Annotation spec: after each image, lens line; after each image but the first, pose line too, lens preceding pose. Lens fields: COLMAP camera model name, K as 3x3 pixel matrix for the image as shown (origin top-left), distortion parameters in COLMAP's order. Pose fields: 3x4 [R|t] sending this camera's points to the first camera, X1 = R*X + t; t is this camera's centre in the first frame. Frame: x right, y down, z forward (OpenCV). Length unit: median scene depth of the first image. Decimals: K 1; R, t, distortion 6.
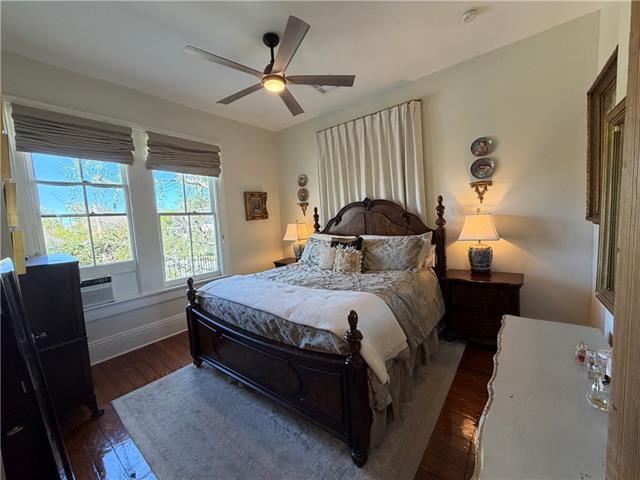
lens RADIAL K [[255.7, 0, 319.8], [0, 255.7, 240.5], [0, 0, 1]] dist [0.000883, -0.000117]
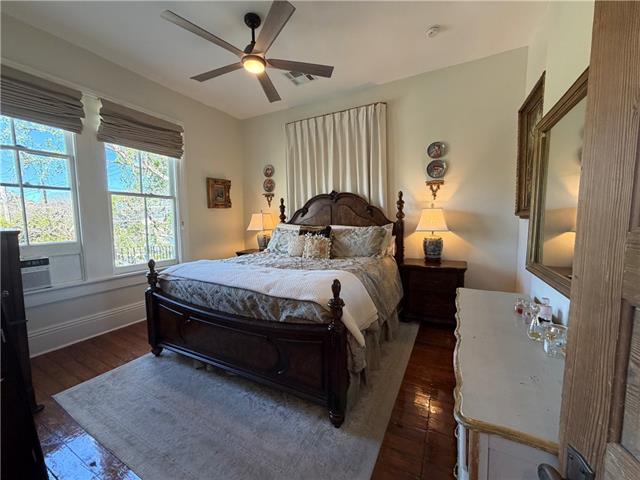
lens RADIAL K [[255.7, 0, 319.9], [0, 255.7, 240.4], [0, 0, 1]] dist [0.000883, -0.000117]
pose [[0.982948, 0.030114, 0.181401, -0.078375], [-0.028777, 0.999536, -0.009997, 0.069222], [-0.181618, 0.004606, 0.983358, -0.024499]]
